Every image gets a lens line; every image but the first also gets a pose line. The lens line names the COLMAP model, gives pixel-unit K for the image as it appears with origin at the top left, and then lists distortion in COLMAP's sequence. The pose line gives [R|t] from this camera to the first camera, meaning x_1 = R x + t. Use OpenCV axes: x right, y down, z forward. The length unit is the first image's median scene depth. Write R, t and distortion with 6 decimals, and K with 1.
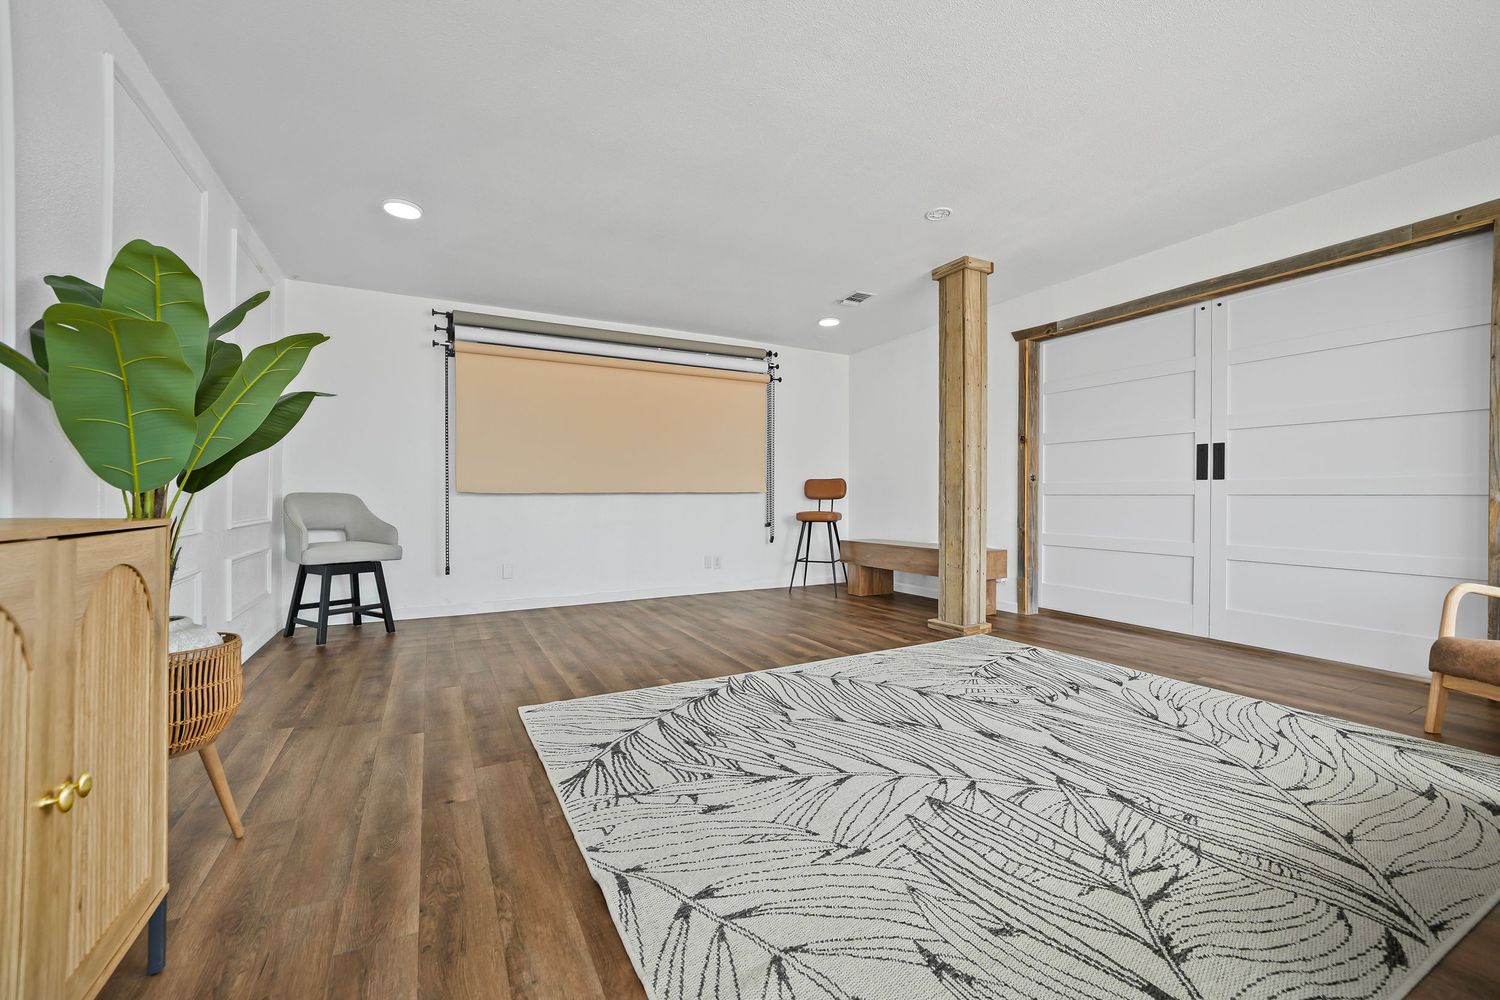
lens RADIAL K [[606.2, 0, 755.6], [0, 606.2, 503.5], [0, 0, 1]] dist [-0.025035, 0.006290]
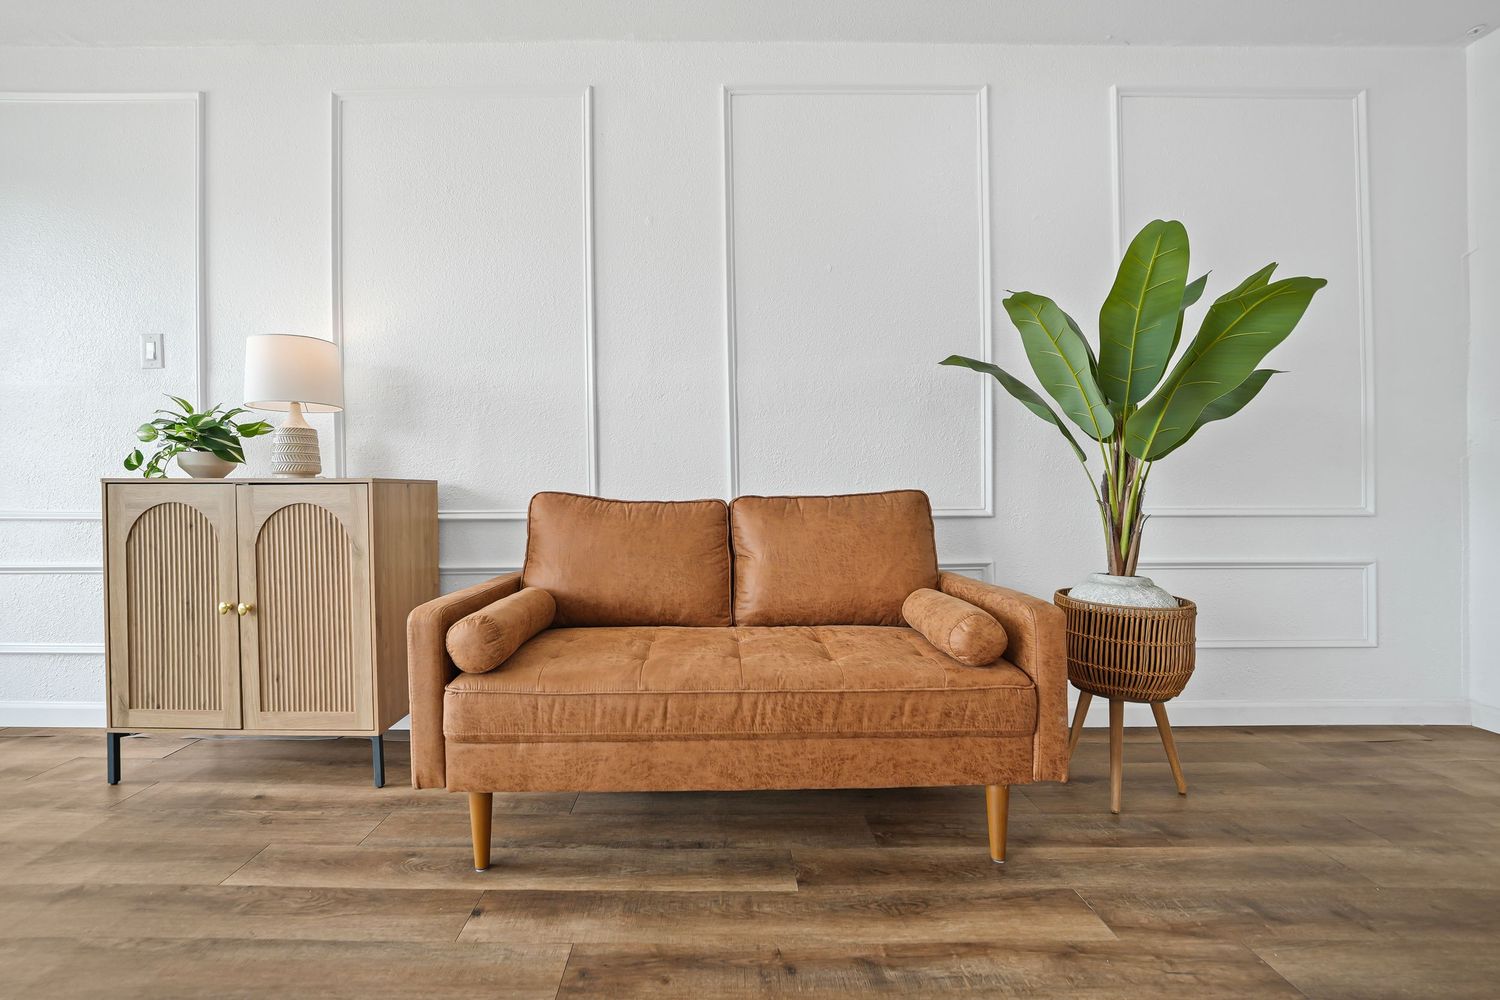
lens RADIAL K [[611.6, 0, 705.4], [0, 611.6, 498.8], [0, 0, 1]] dist [-0.025671, 0.006335]
pose [[-0.479756, -0.002160, -0.877399, -0.032225], [-0.008332, 0.999963, 0.002094, 0.026436], [0.877362, 0.008315, -0.479756, 0.994304]]
